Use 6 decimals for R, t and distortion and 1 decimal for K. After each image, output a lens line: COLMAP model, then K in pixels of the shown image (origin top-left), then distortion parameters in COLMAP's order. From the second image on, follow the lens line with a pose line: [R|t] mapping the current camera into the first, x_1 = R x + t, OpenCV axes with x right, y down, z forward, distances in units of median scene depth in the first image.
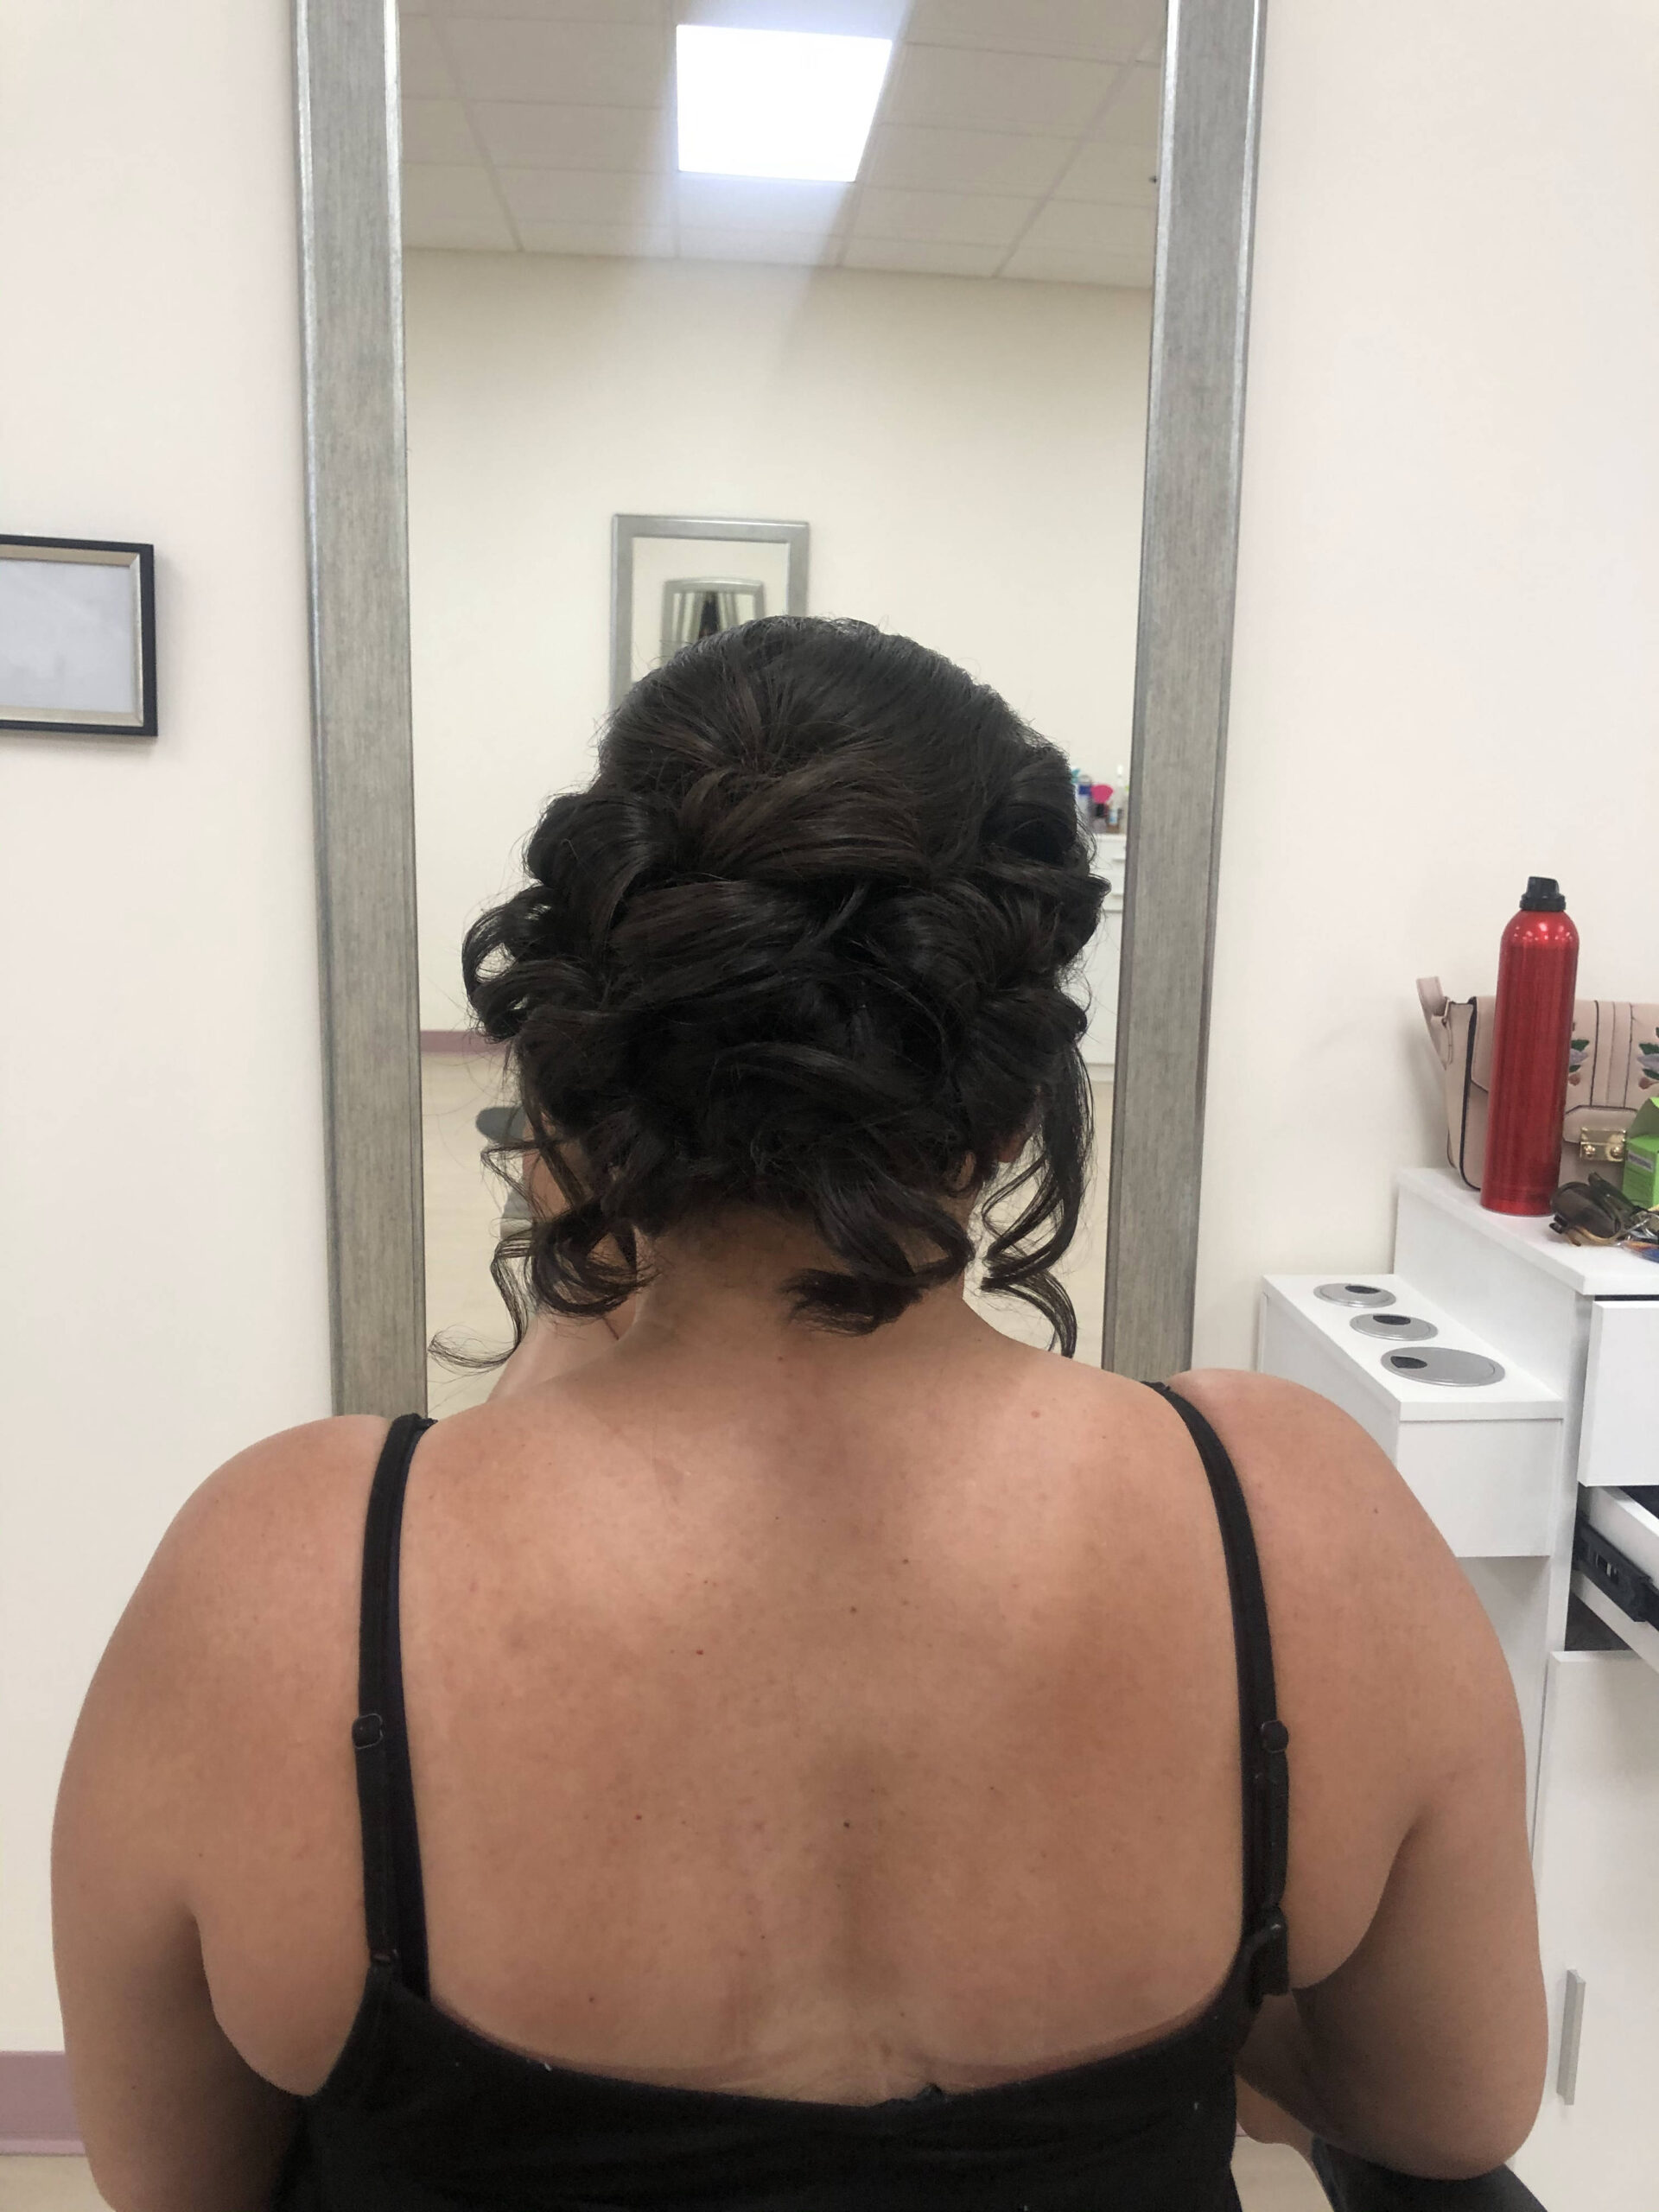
lens RADIAL K [[1824.3, 0, 859.7], [0, 1824.3, 1106.1], [0, 0, 1]] dist [0.001103, 0.000966]
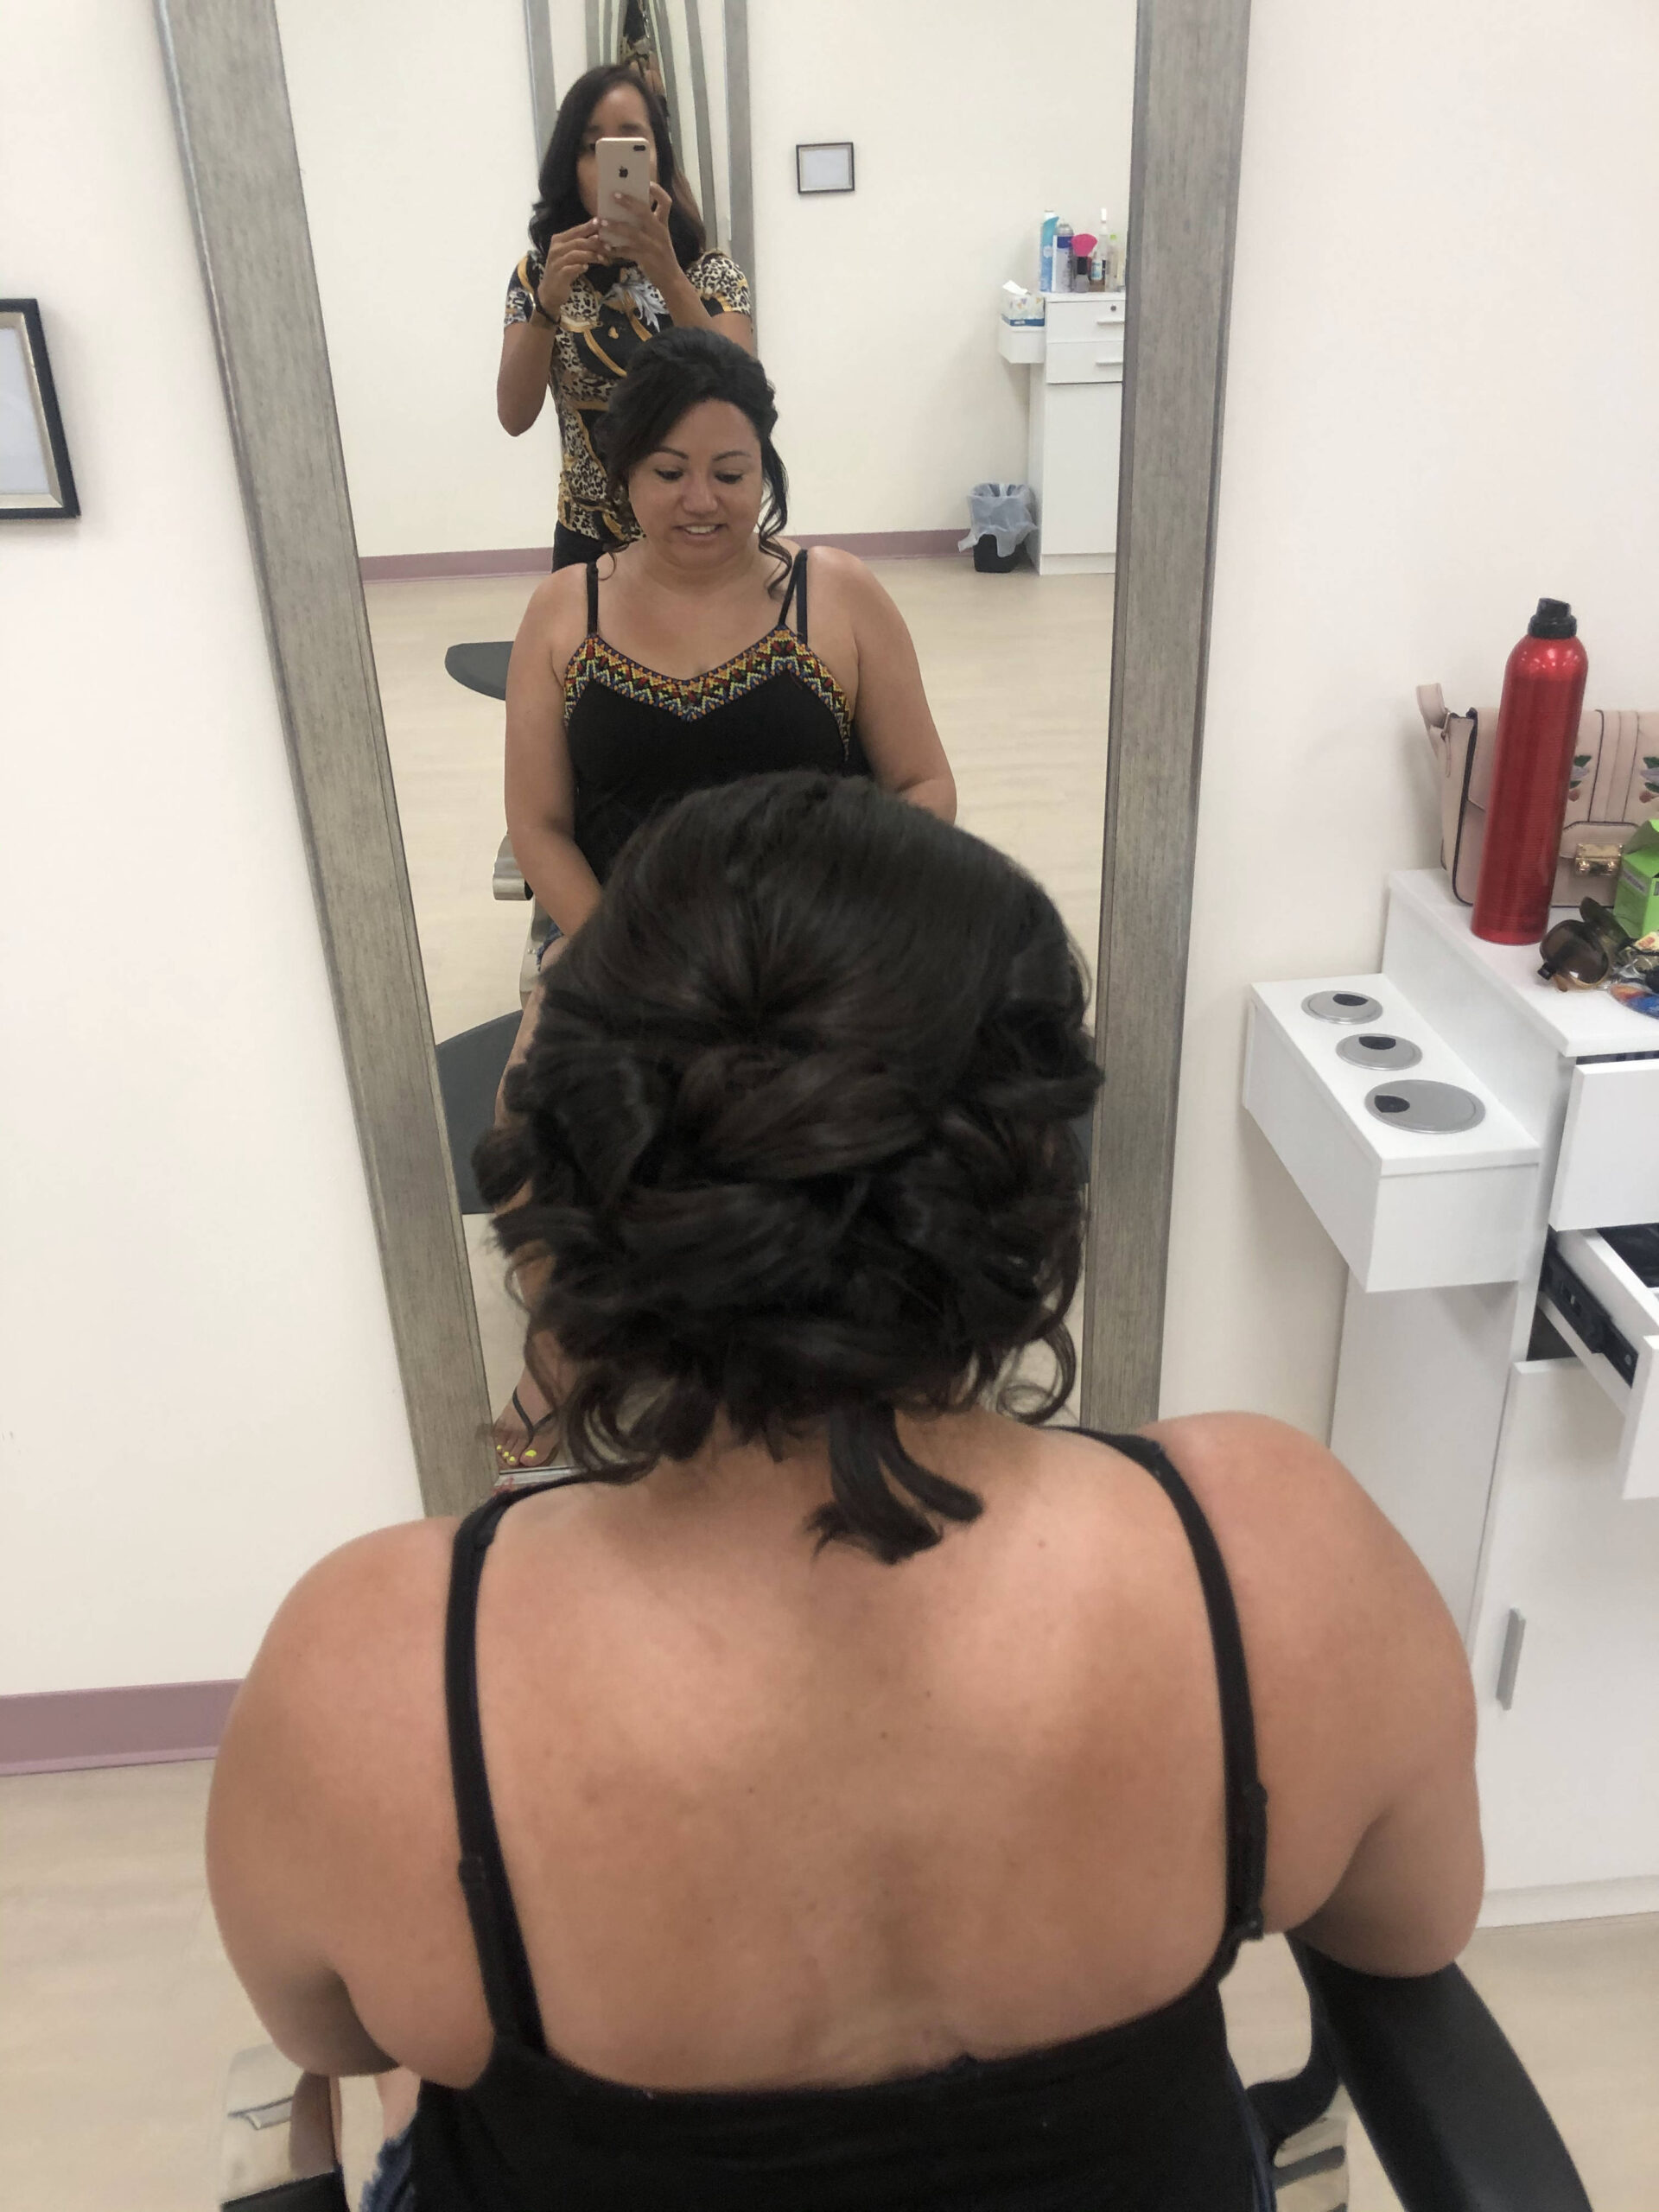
lens RADIAL K [[1813.2, 0, 829.5], [0, 1813.2, 1106.0], [0, 0, 1]] dist [0.006899, 0.012312]
pose [[0.998466, -0.052090, -0.018776, 0.001879], [0.055332, 0.951234, 0.303466, -0.182209], [0.002053, -0.304040, 0.952657, 0.018897]]
